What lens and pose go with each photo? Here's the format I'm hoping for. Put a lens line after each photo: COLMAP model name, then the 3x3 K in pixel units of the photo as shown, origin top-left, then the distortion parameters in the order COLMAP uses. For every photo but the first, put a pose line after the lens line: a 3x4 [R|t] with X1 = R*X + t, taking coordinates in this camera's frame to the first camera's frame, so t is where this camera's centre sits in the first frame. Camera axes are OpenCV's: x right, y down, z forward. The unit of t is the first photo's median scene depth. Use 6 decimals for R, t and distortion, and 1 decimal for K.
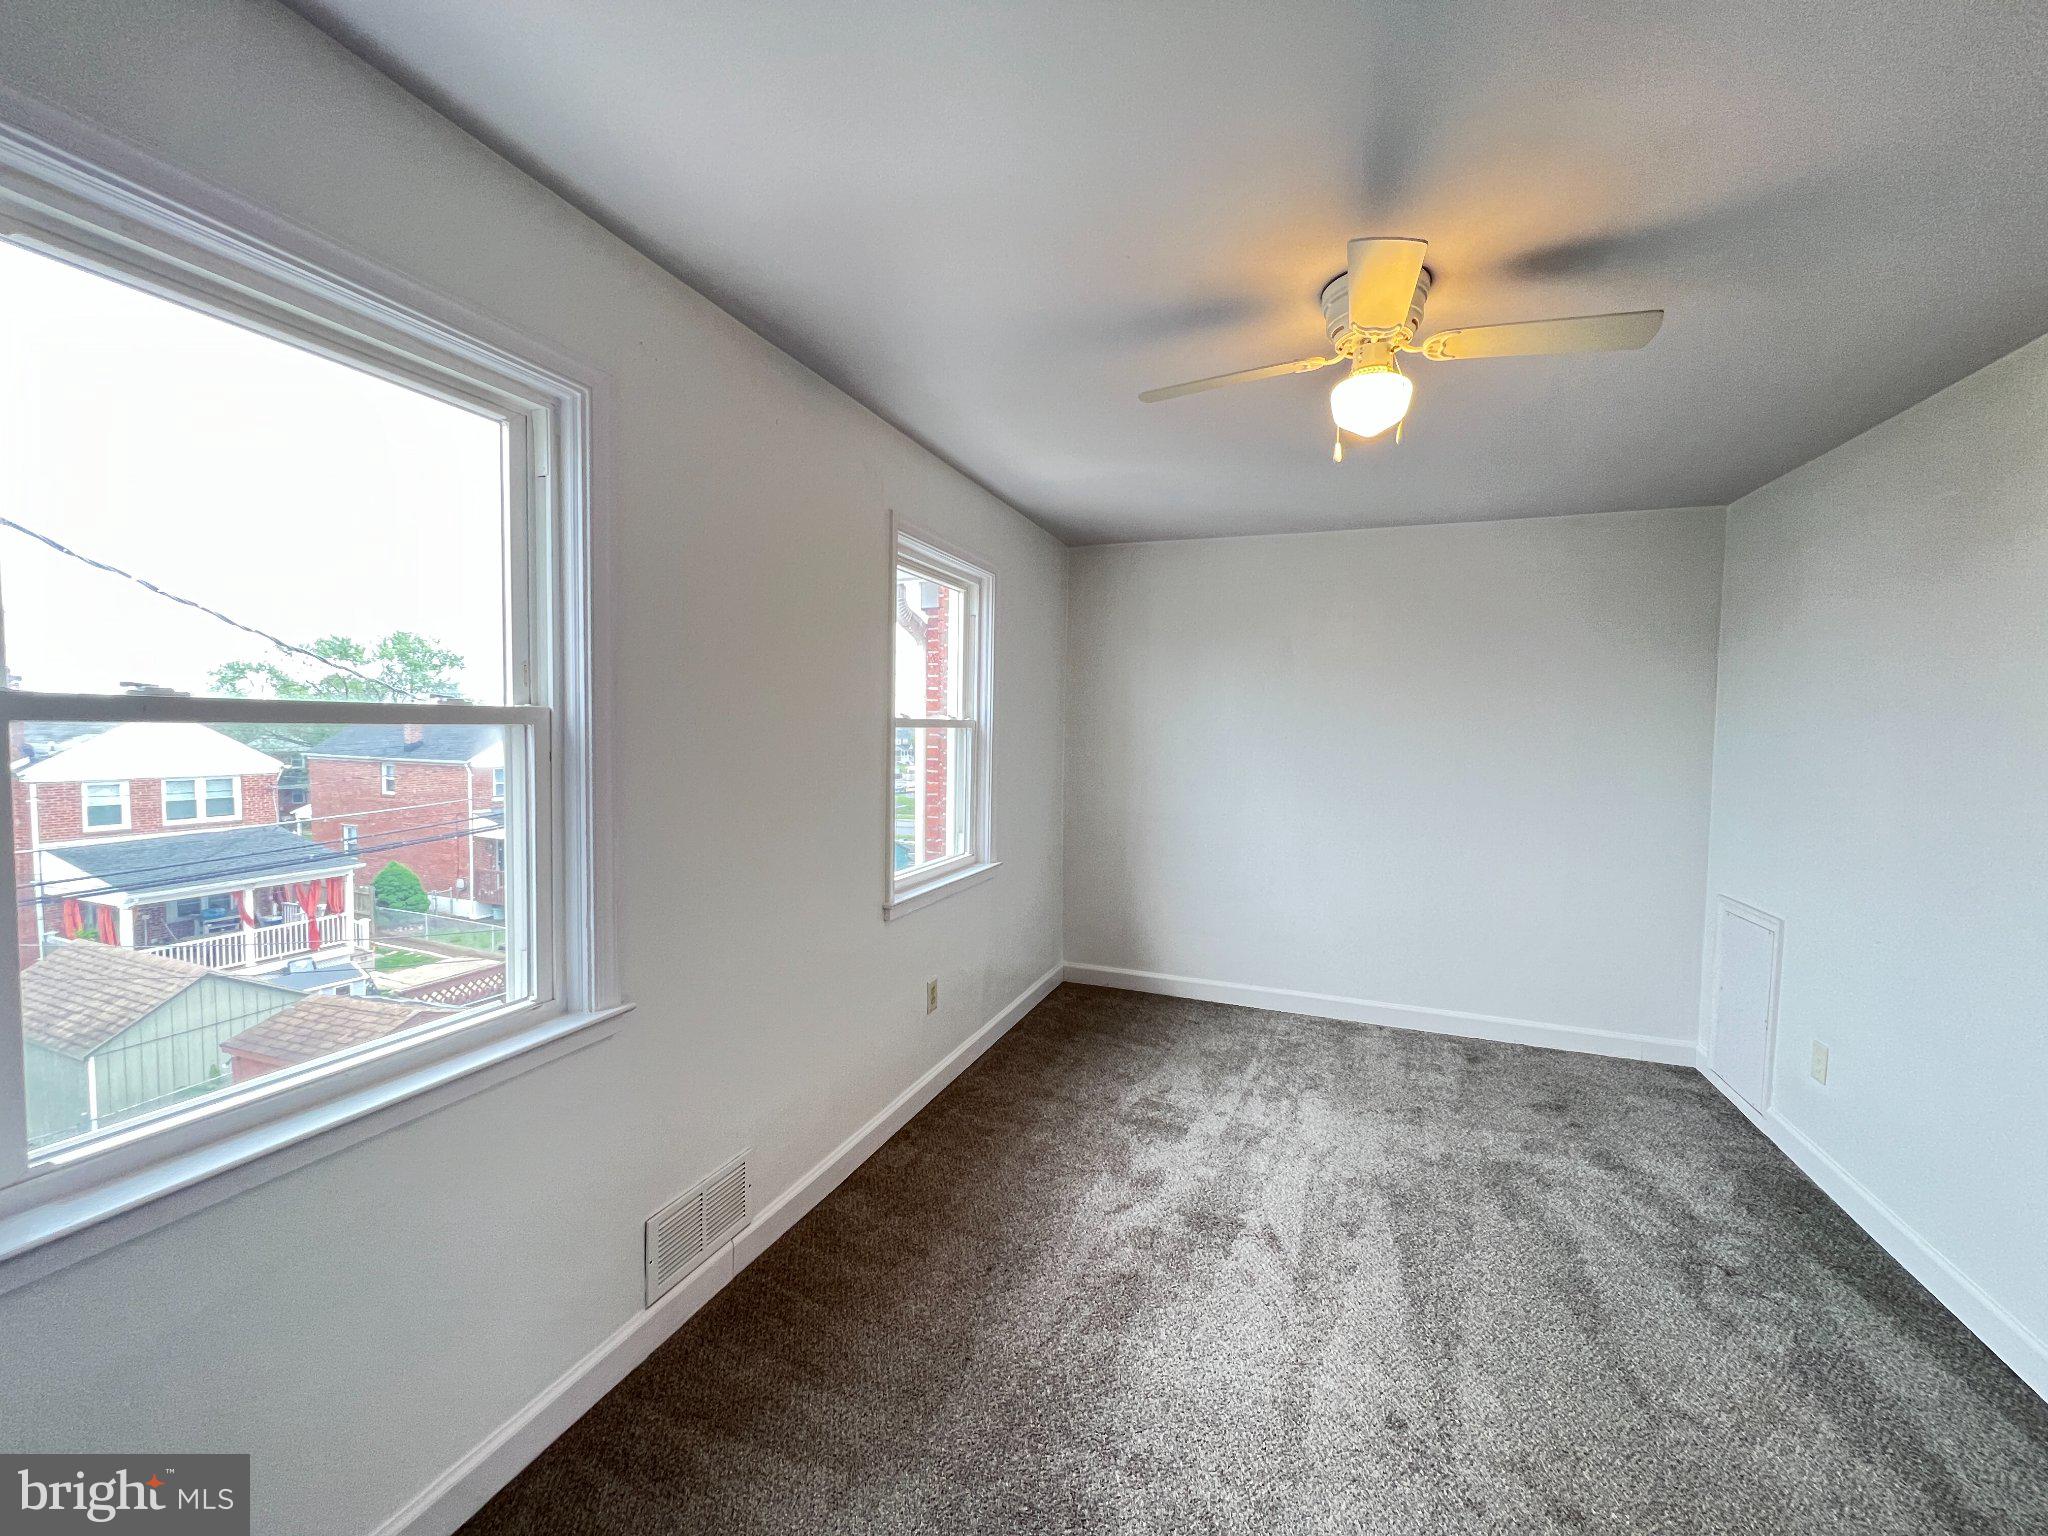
lens RADIAL K [[820.6, 0, 1027.9], [0, 820.6, 767.3], [0, 0, 1]] dist [0.000637, -0.000455]
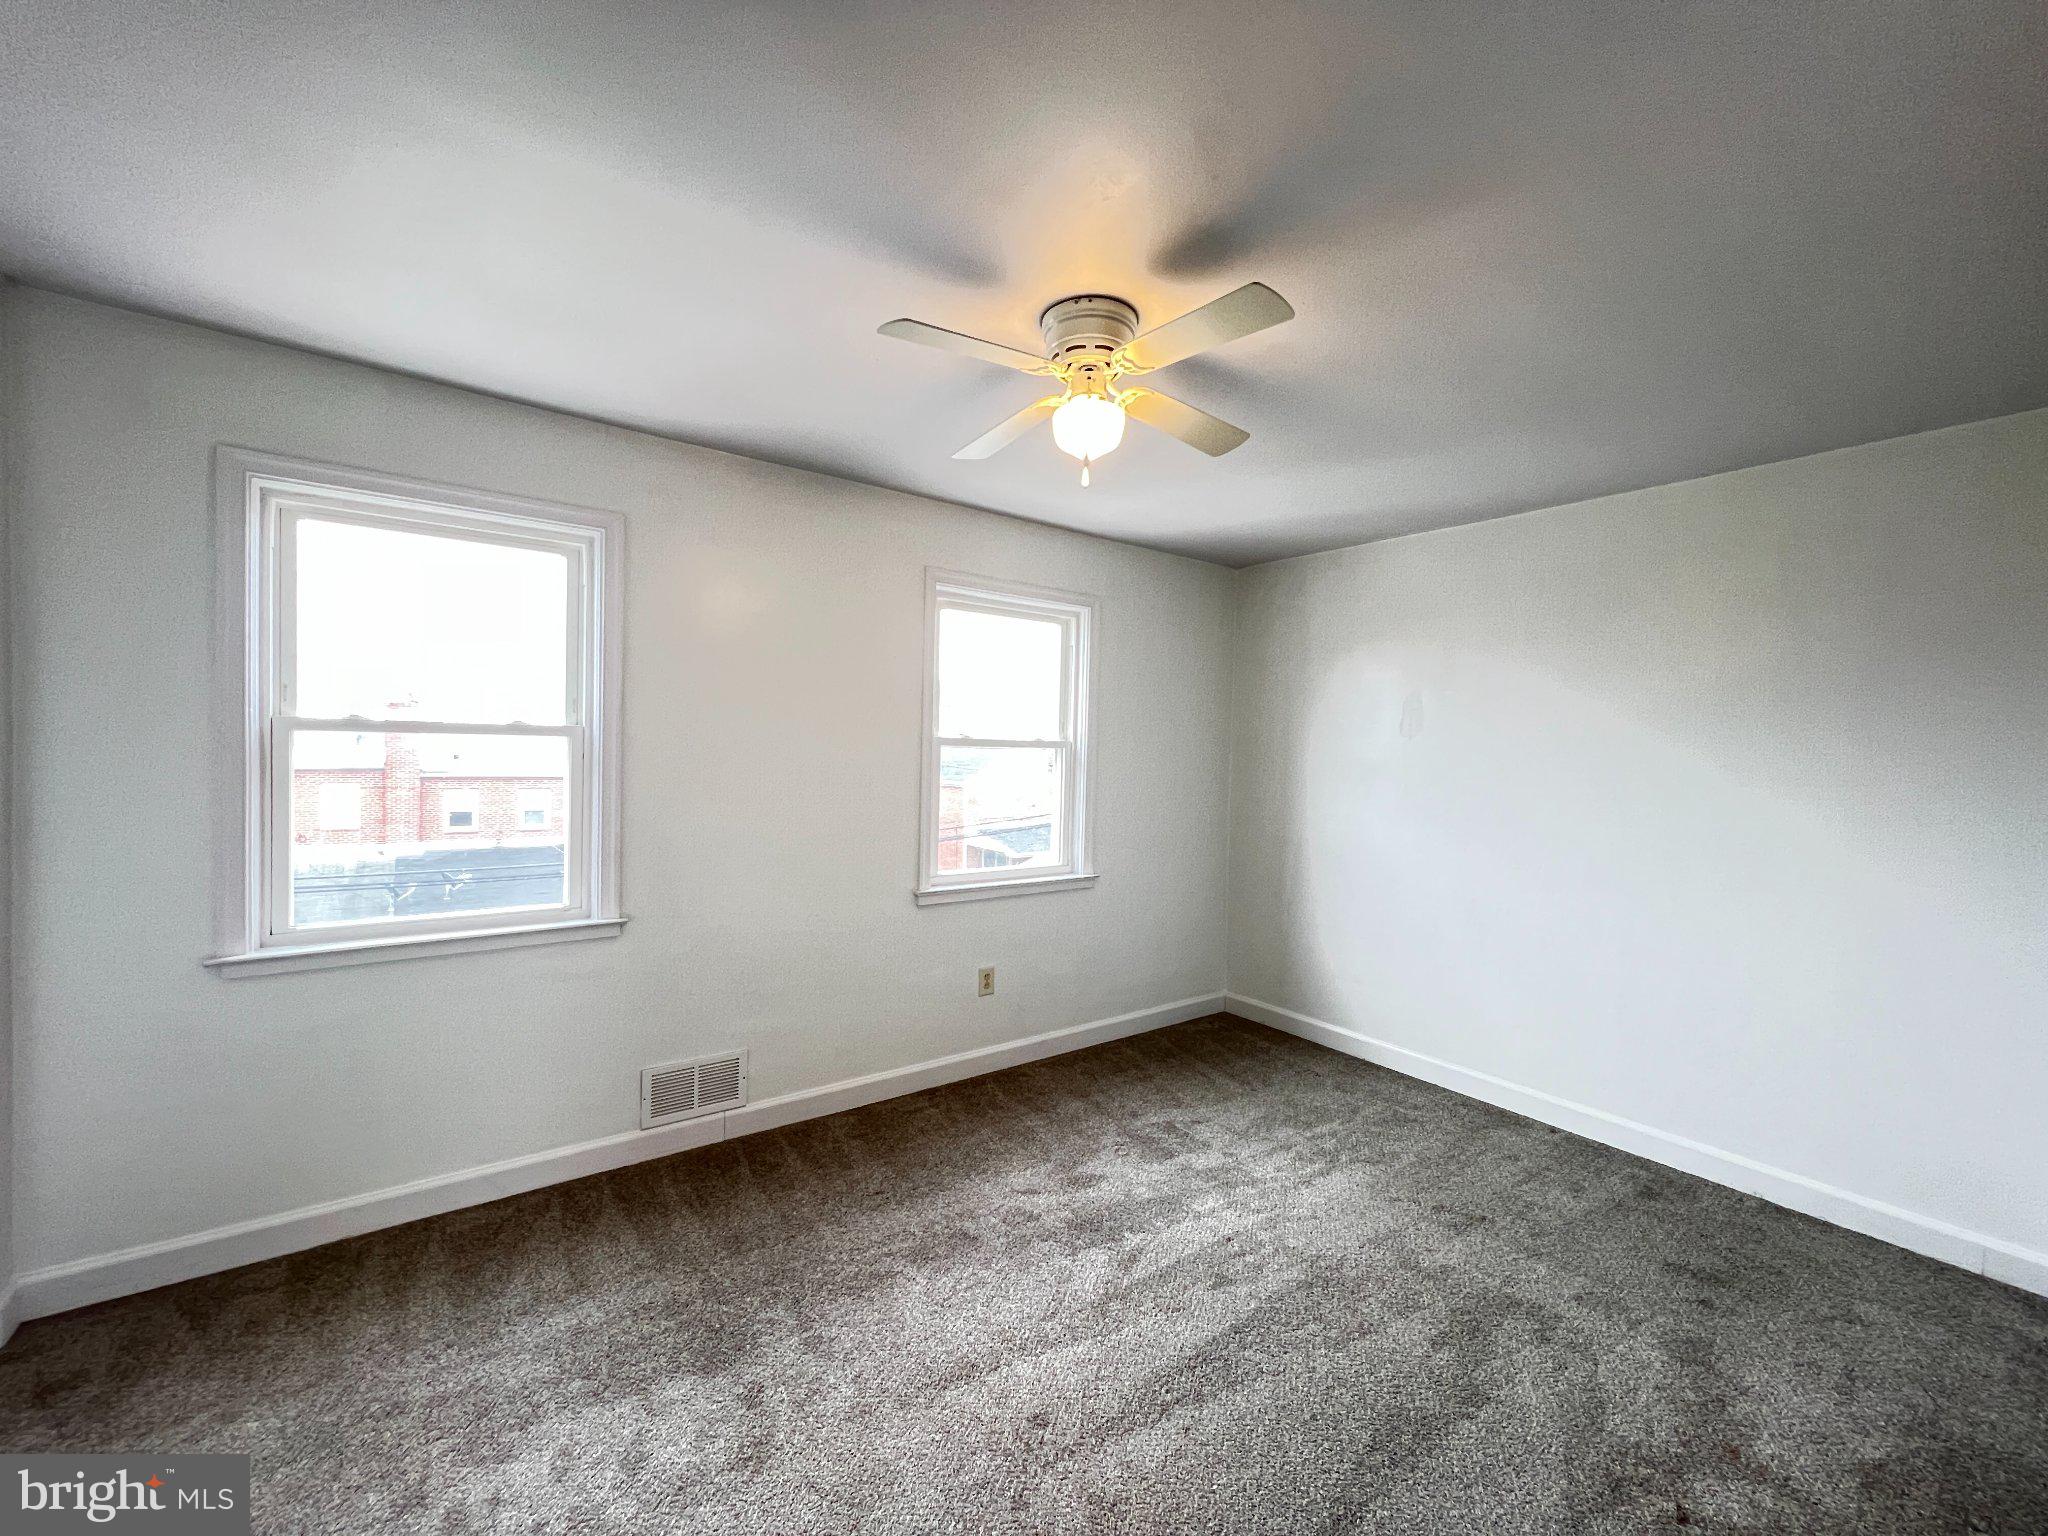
lens RADIAL K [[820.6, 0, 1024.9], [0, 820.6, 767.1], [0, 0, 1]] dist [0.000637, -0.000455]
pose [[0.841465, 0.015322, -0.540094, 0.569778], [-0.036812, 0.998901, -0.029015, 0.012054], [0.539056, 0.044297, 0.841104, 0.058733]]
